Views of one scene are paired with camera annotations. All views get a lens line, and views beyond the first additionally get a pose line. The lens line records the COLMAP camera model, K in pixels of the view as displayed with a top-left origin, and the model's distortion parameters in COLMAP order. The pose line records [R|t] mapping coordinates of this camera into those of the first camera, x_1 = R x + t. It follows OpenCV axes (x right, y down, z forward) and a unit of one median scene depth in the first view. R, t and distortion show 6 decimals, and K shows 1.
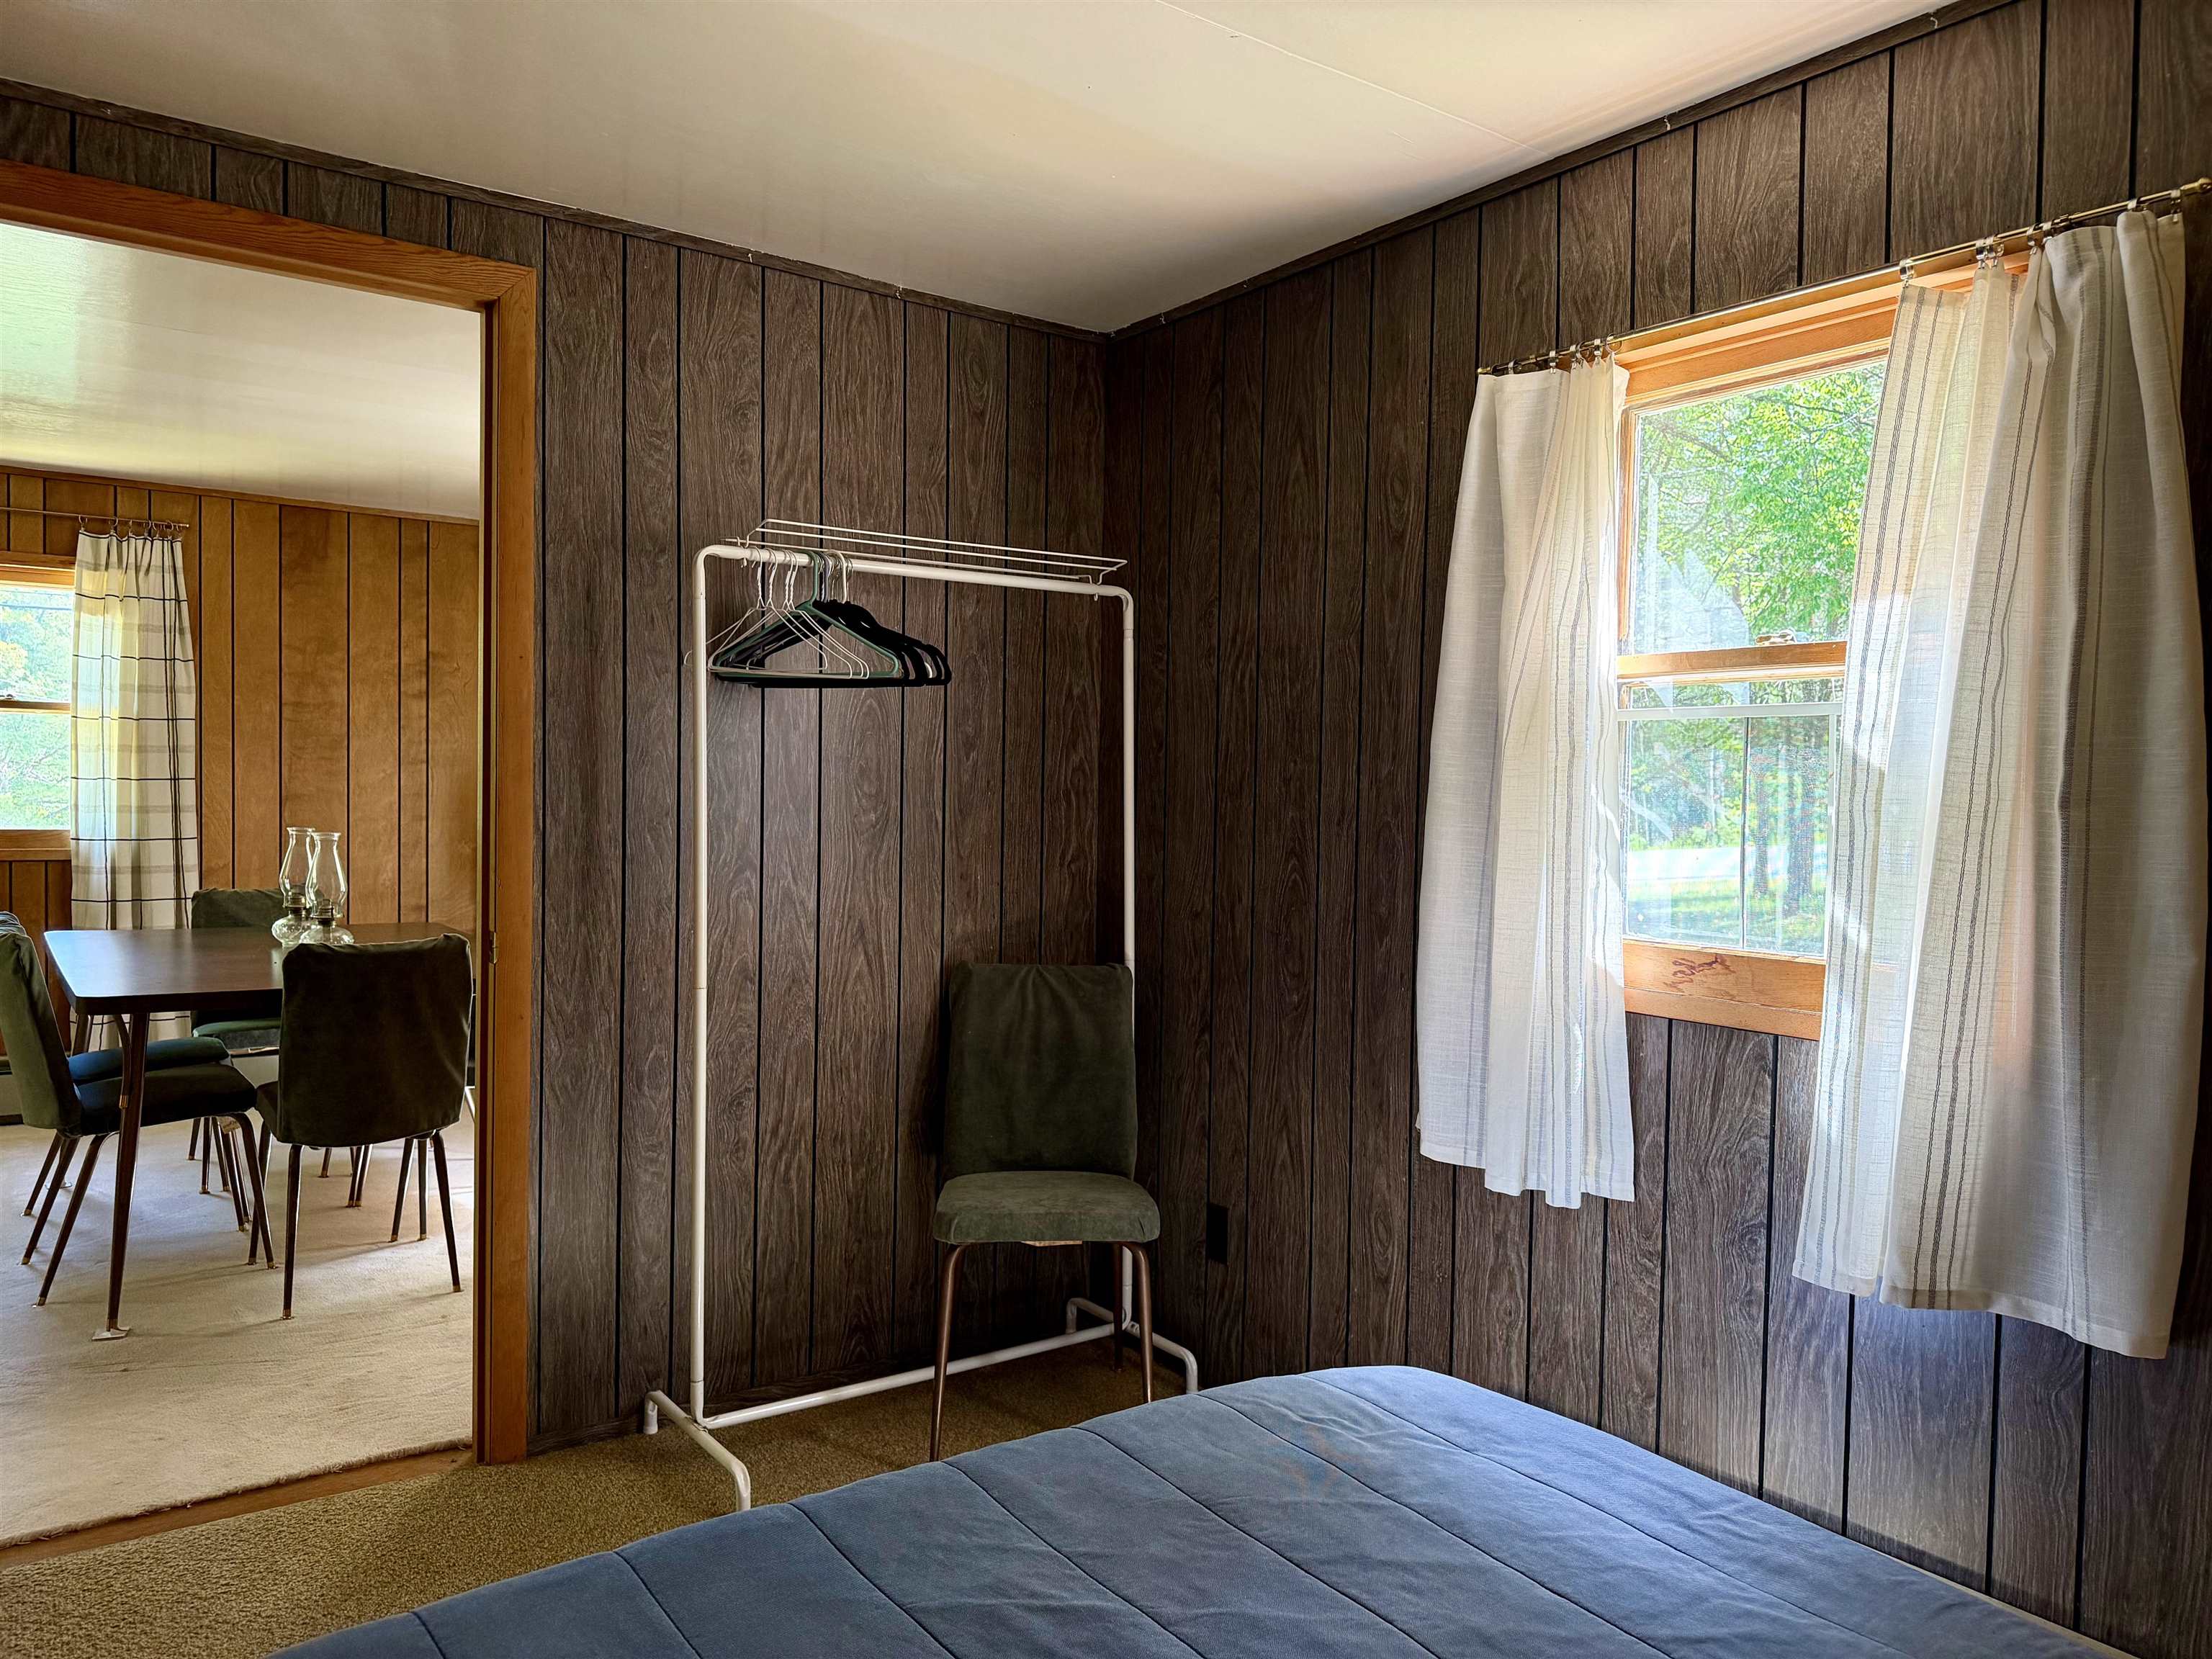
lens RADIAL K [[1548.6, 0, 1120.5], [0, 1548.6, 841.3], [0, 0, 1]] dist [0.088295, -0.109166]
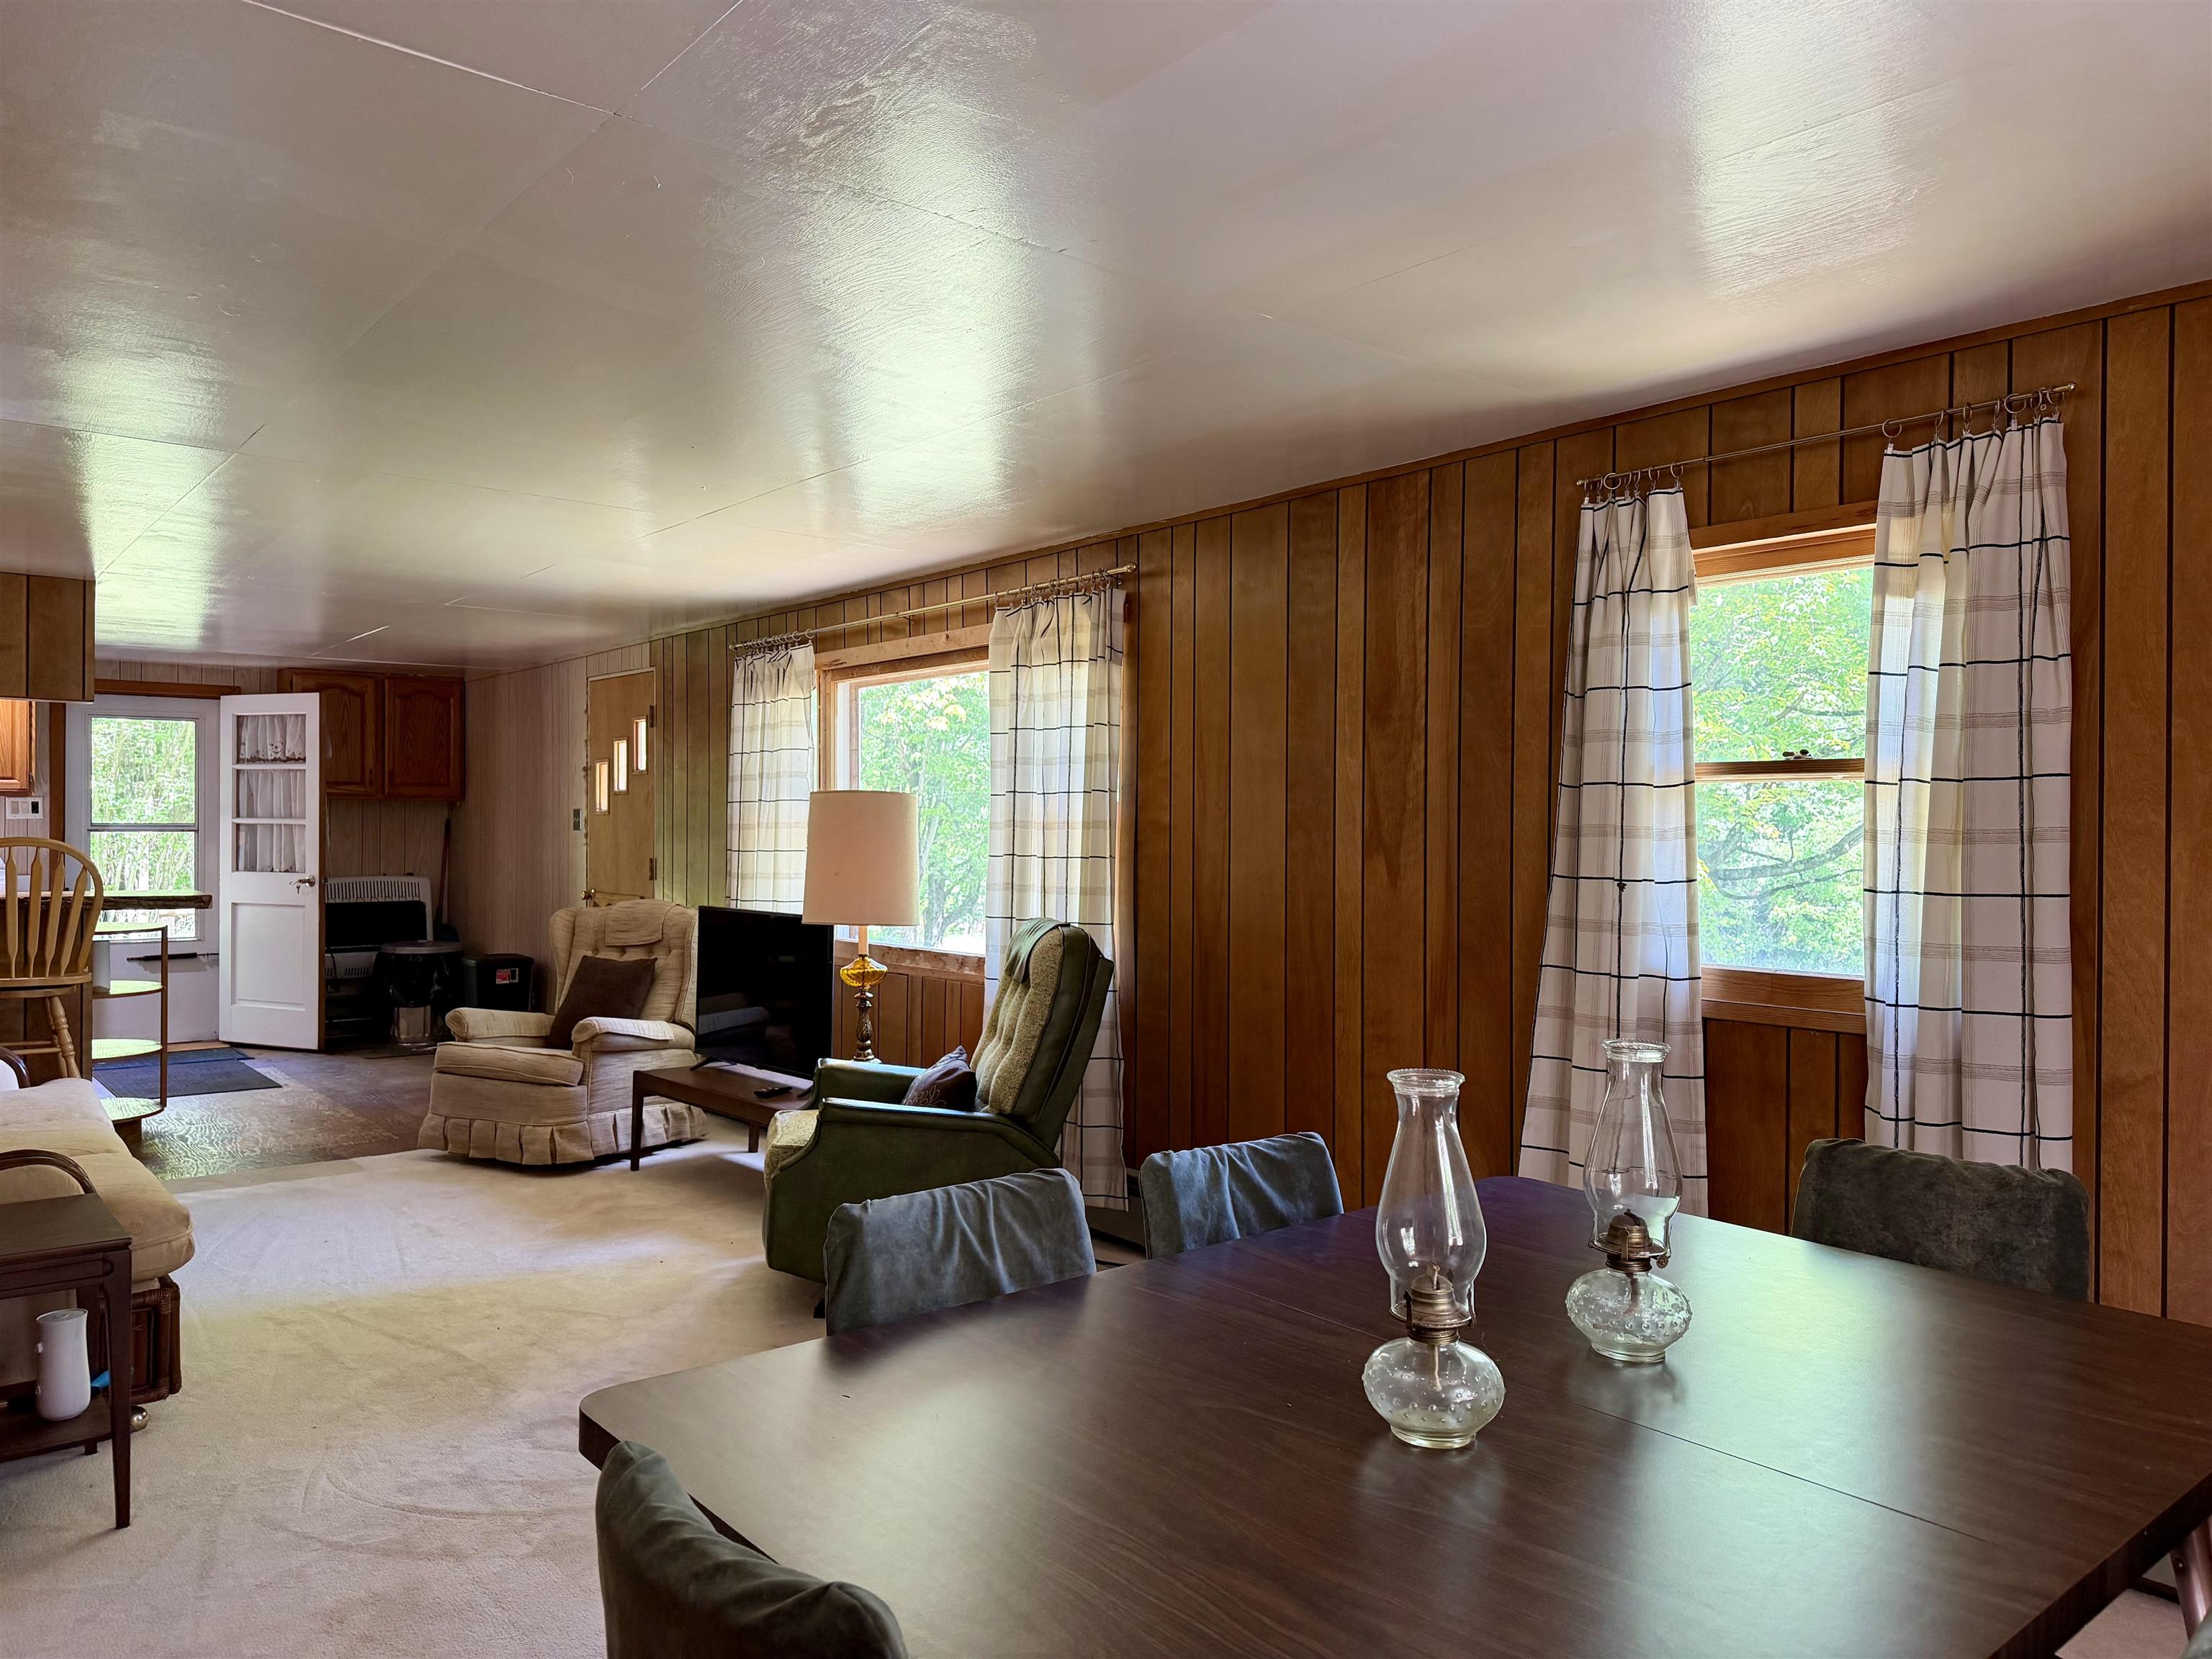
lens RADIAL K [[1548.6, 0, 1089.1], [0, 1548.6, 829.2], [0, 0, 1]] dist [0.088295, -0.109166]
pose [[0.048221, -0.018601, -0.998663, -0.194249], [-0.038858, 0.999035, -0.020484, -0.065986], [0.998081, 0.039794, 0.047452, 1.154943]]
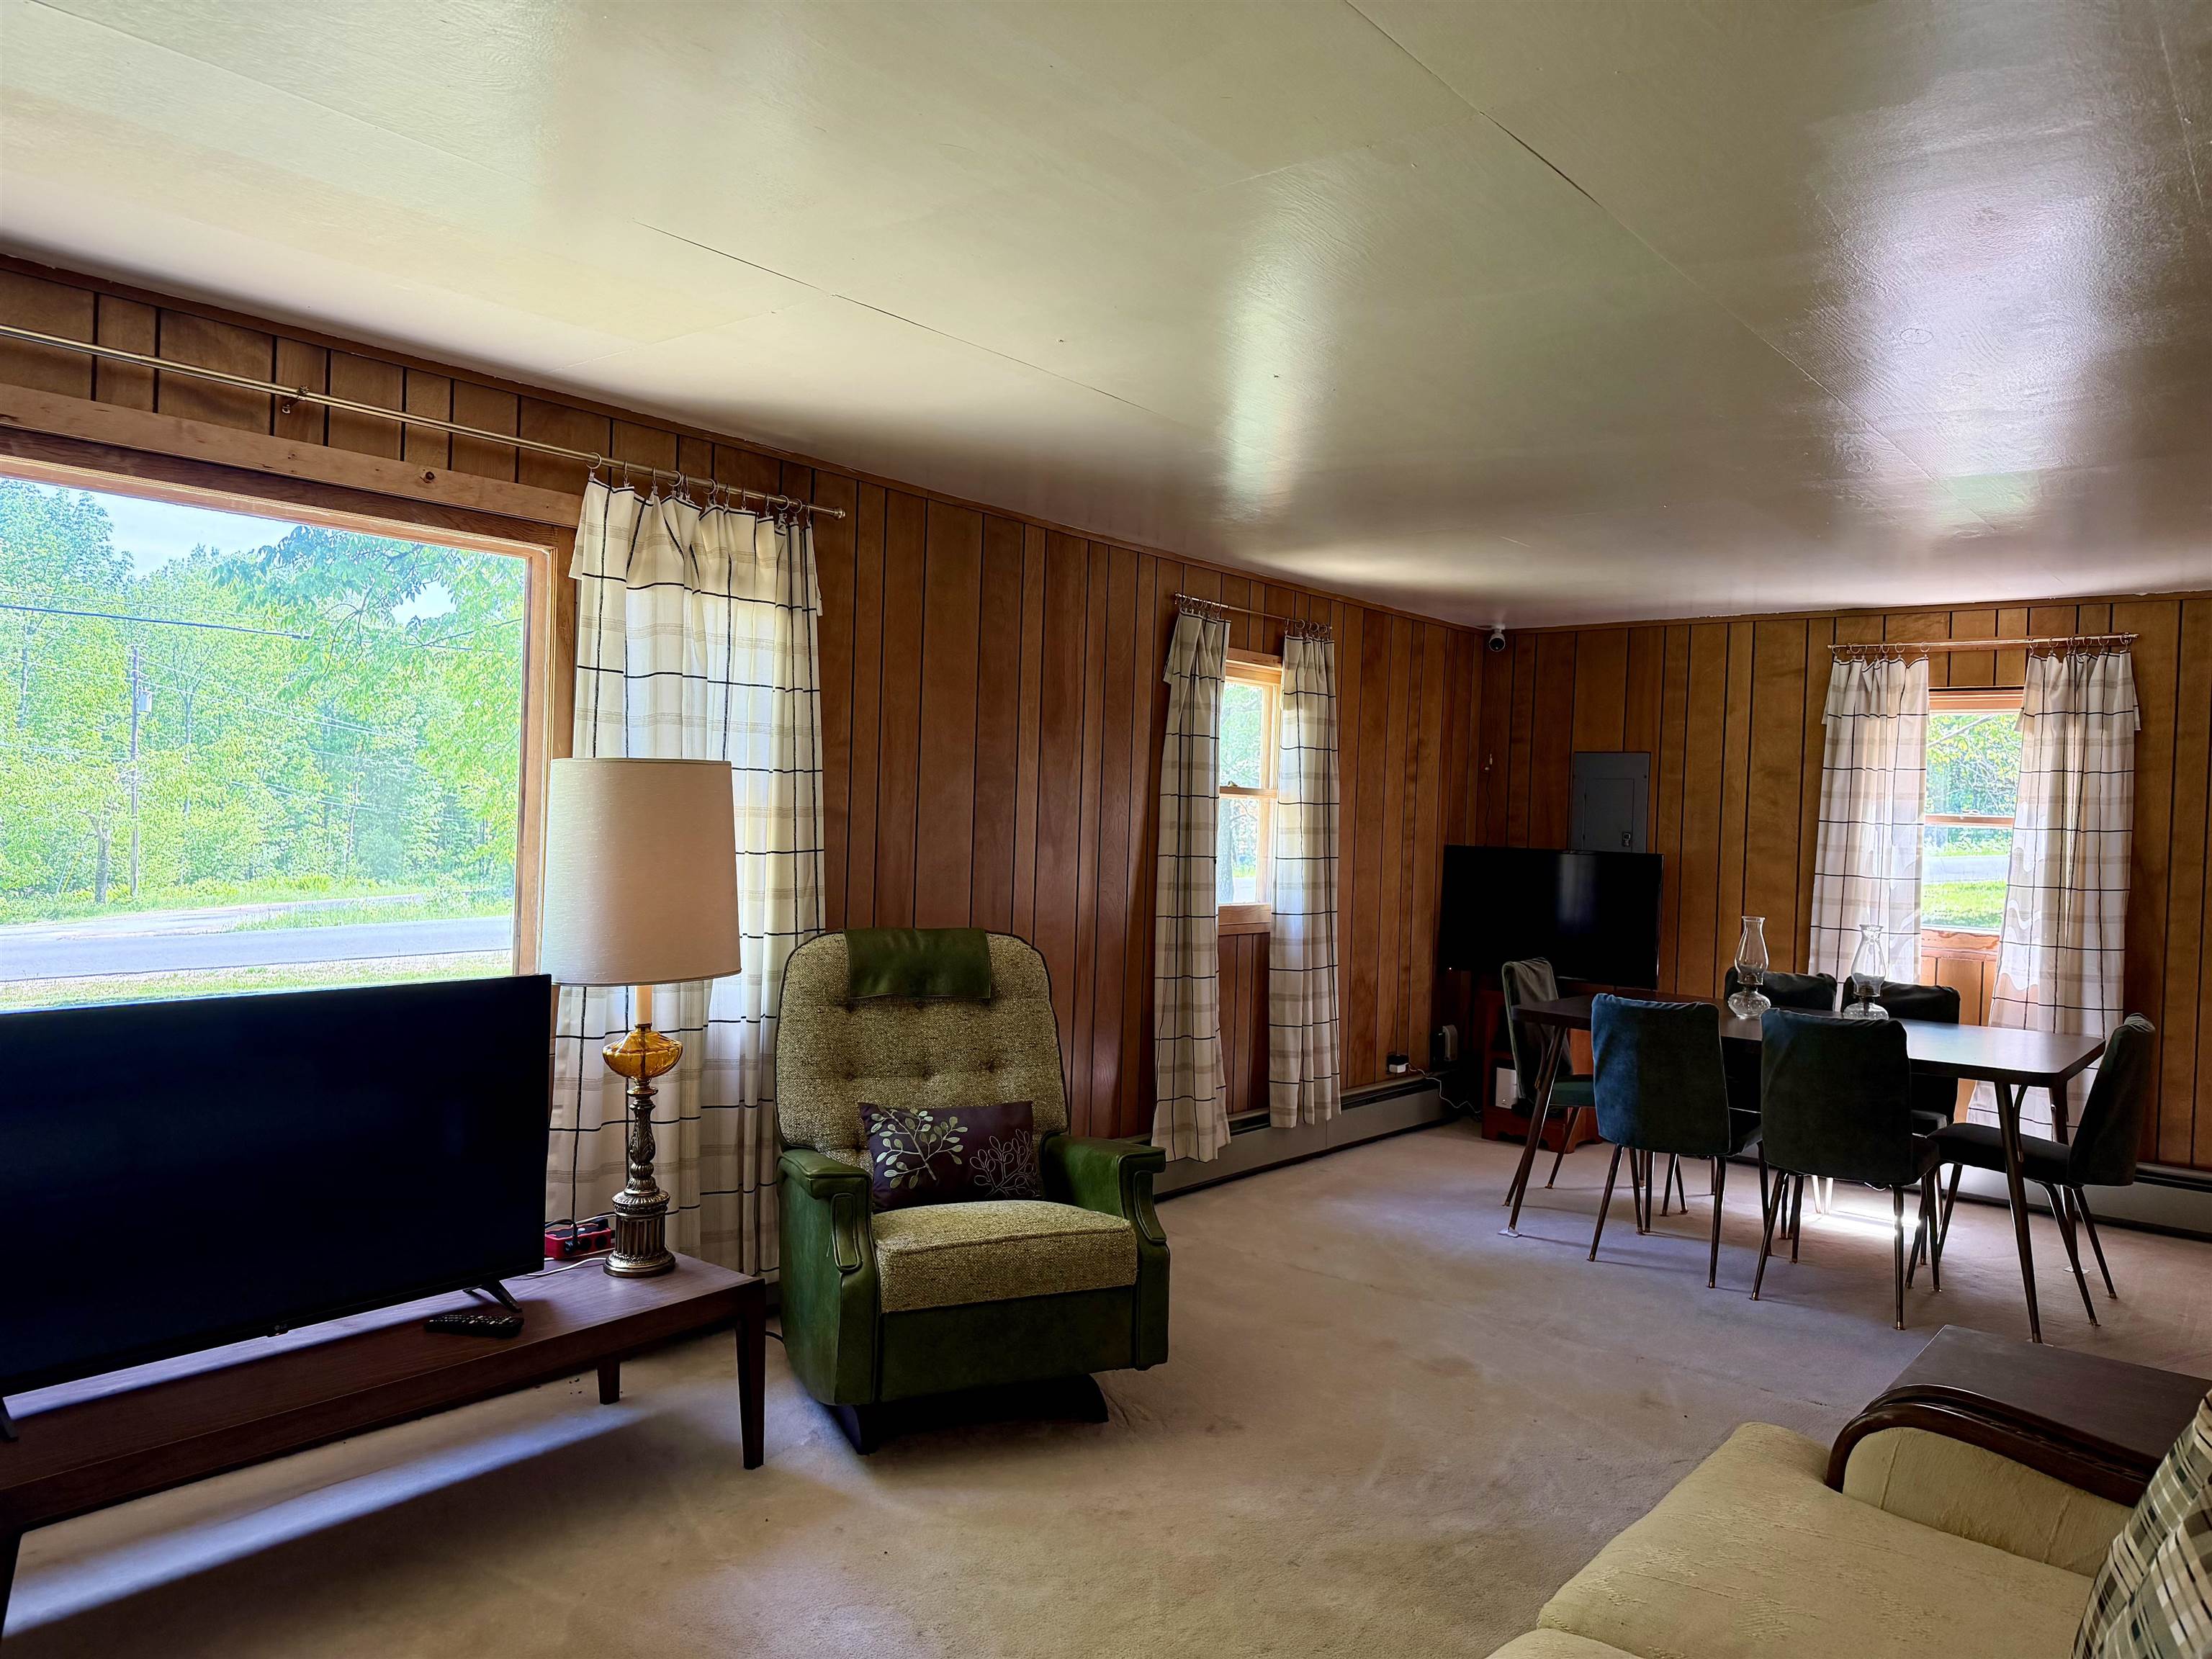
lens RADIAL K [[1548.6, 0, 1111.0], [0, 1548.6, 824.1], [0, 0, 1]] dist [0.088295, -0.109166]
pose [[0.966745, 0.012278, 0.255447, -1.747007], [-0.007448, 0.999775, -0.019865, -0.068725], [-0.255634, 0.017302, 0.966619, -0.016223]]
